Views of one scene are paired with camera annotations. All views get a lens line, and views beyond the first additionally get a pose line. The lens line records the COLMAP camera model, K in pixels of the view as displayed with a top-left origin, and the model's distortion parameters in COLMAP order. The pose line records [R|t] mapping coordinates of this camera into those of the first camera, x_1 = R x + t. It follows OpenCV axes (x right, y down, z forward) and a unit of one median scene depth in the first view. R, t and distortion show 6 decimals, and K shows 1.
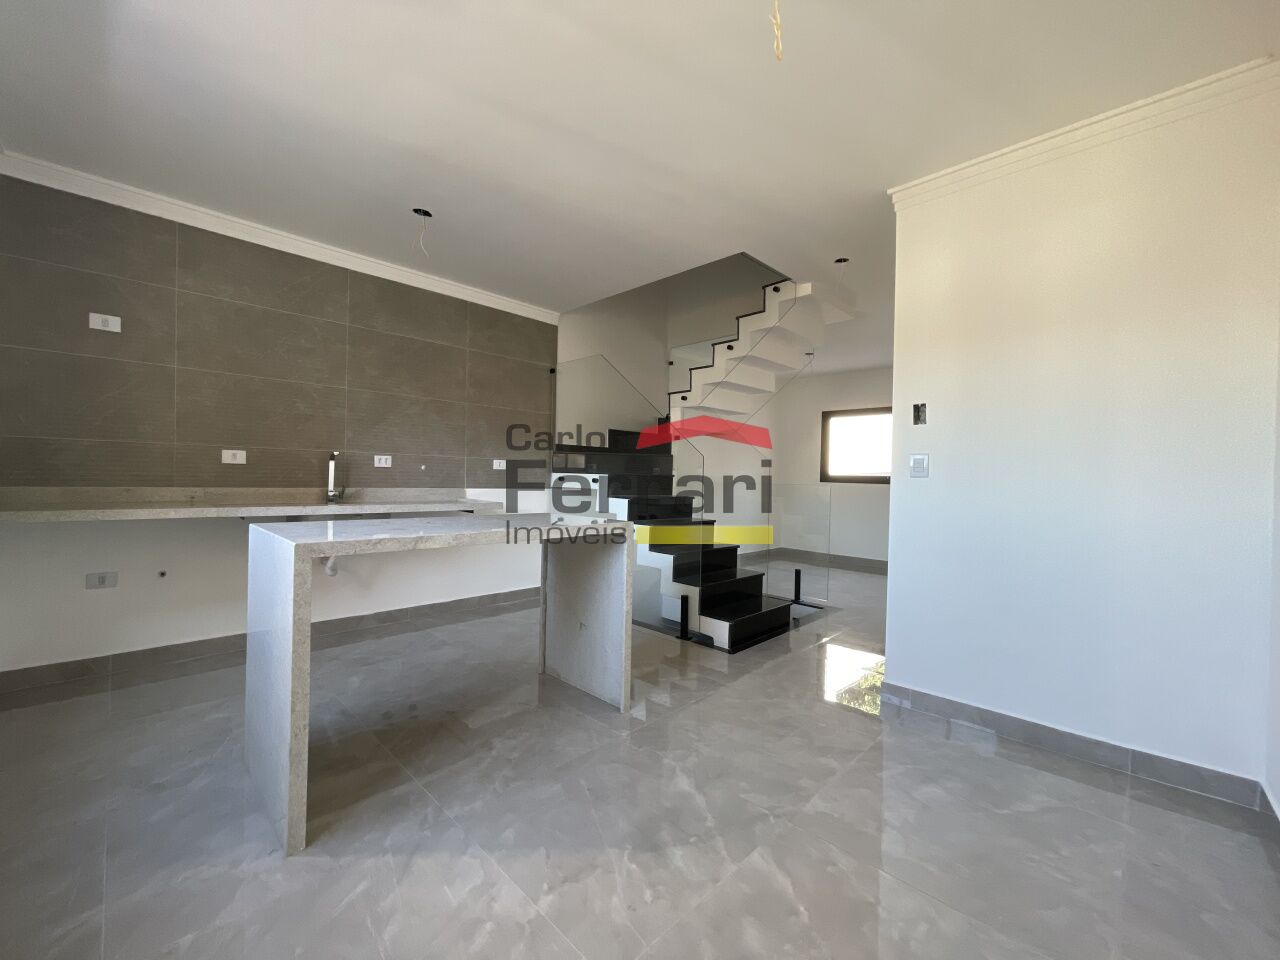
lens RADIAL K [[519.8, 0, 640.0], [0, 519.8, 480.0], [0, 0, 1]] dist [-0.002241, 0.000783]
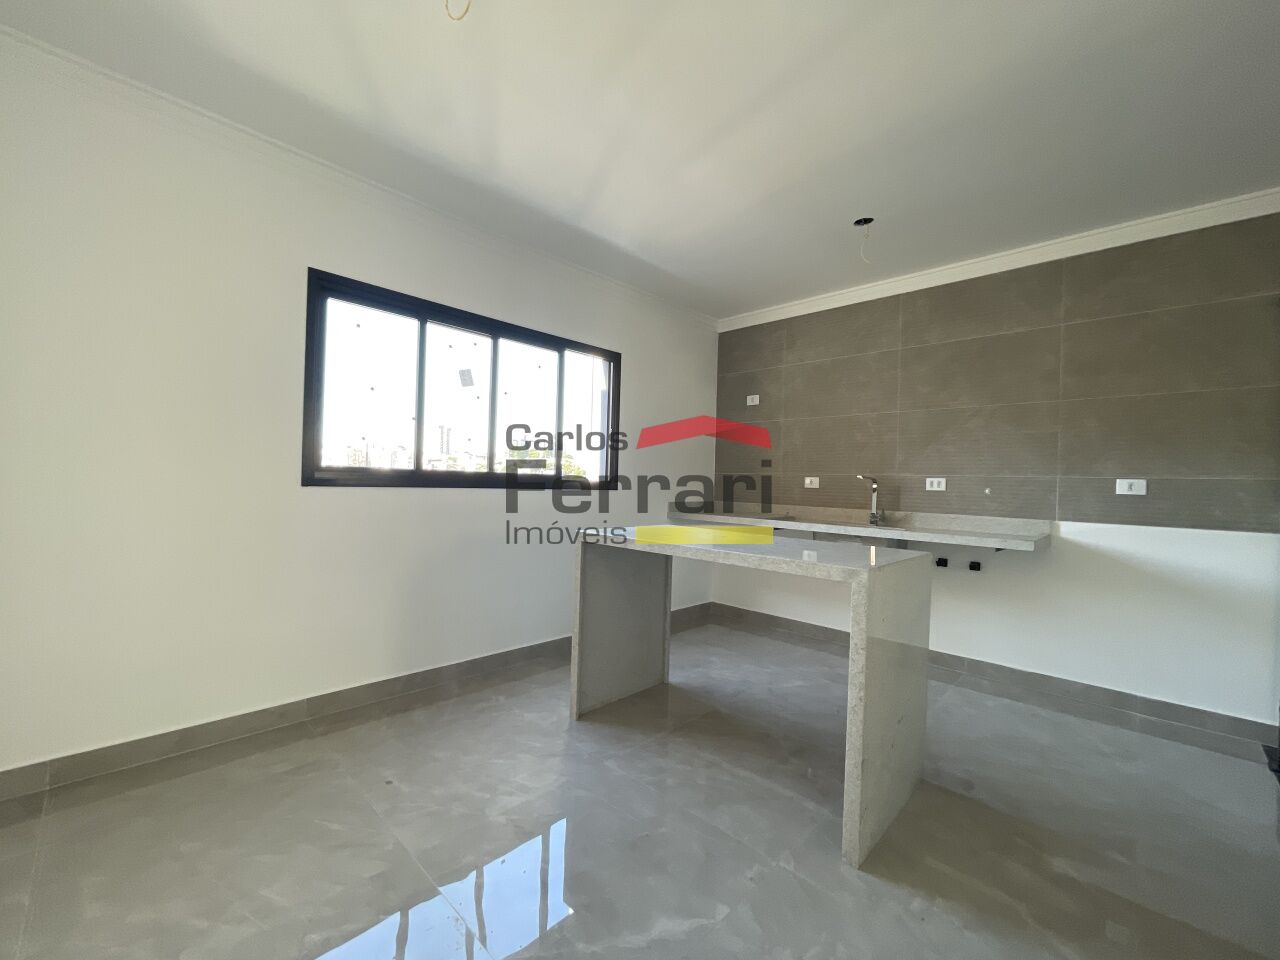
lens RADIAL K [[519.8, 0, 640.0], [0, 519.8, 480.0], [0, 0, 1]] dist [-0.002241, 0.000783]
pose [[0.013712, -0.029689, -0.999465, 0.422548], [-0.034680, 0.998944, -0.030149, 0.001786], [0.999304, 0.035075, 0.012668, 0.488336]]
